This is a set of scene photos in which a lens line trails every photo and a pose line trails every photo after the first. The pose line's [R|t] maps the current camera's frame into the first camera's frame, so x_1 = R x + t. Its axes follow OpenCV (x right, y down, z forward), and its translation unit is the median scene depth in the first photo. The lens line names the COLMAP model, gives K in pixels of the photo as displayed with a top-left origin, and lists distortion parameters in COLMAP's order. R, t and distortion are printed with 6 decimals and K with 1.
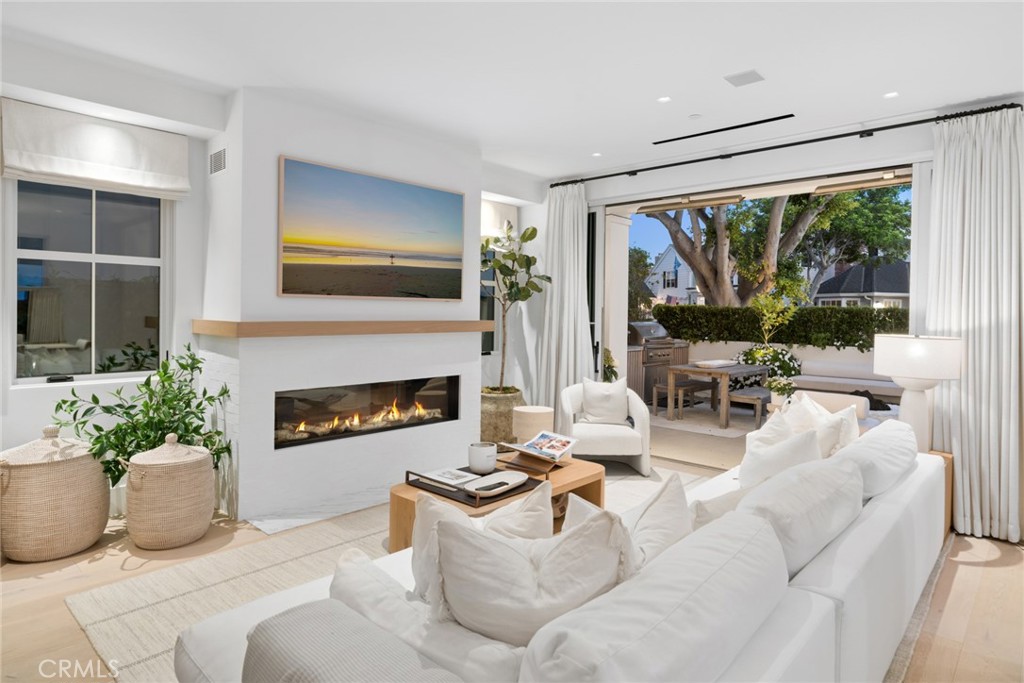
lens RADIAL K [[586.1, 0, 537.8], [0, 586.1, 309.4], [0, 0, 1]] dist [-0.006647, -0.000077]
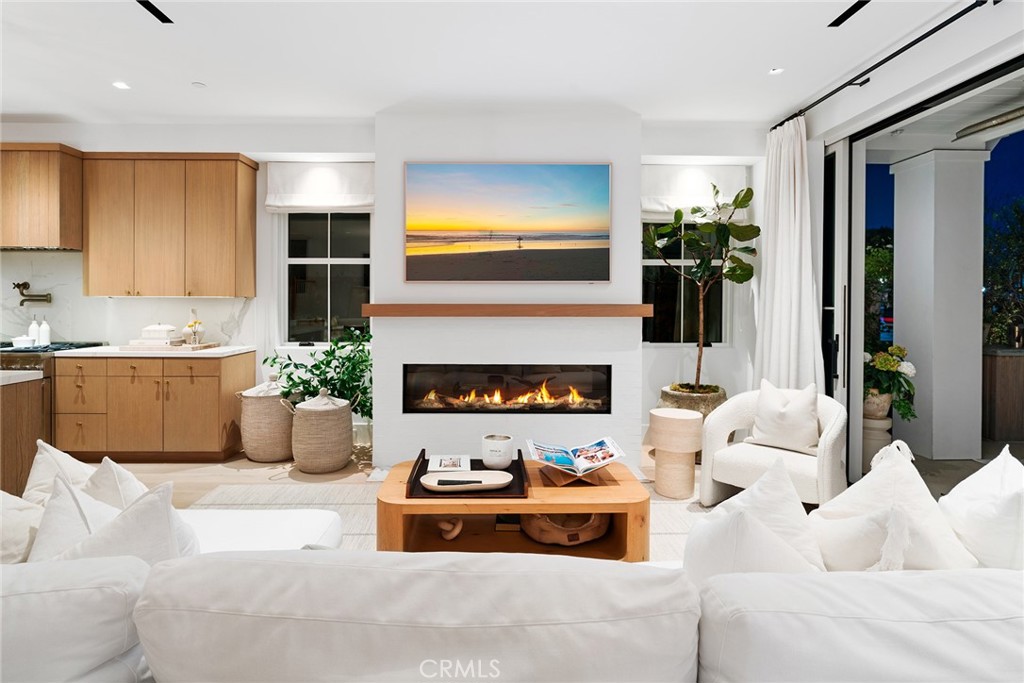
lens RADIAL K [[538.7, 0, 511.2], [0, 538.7, 306.1], [0, 0, 1]] dist [-0.006040, -0.000095]
pose [[0.671005, -0.009756, -0.741389, 0.427376], [0.009970, 0.999942, -0.004135, 0.026817], [0.741386, -0.004618, 0.671063, 0.370474]]
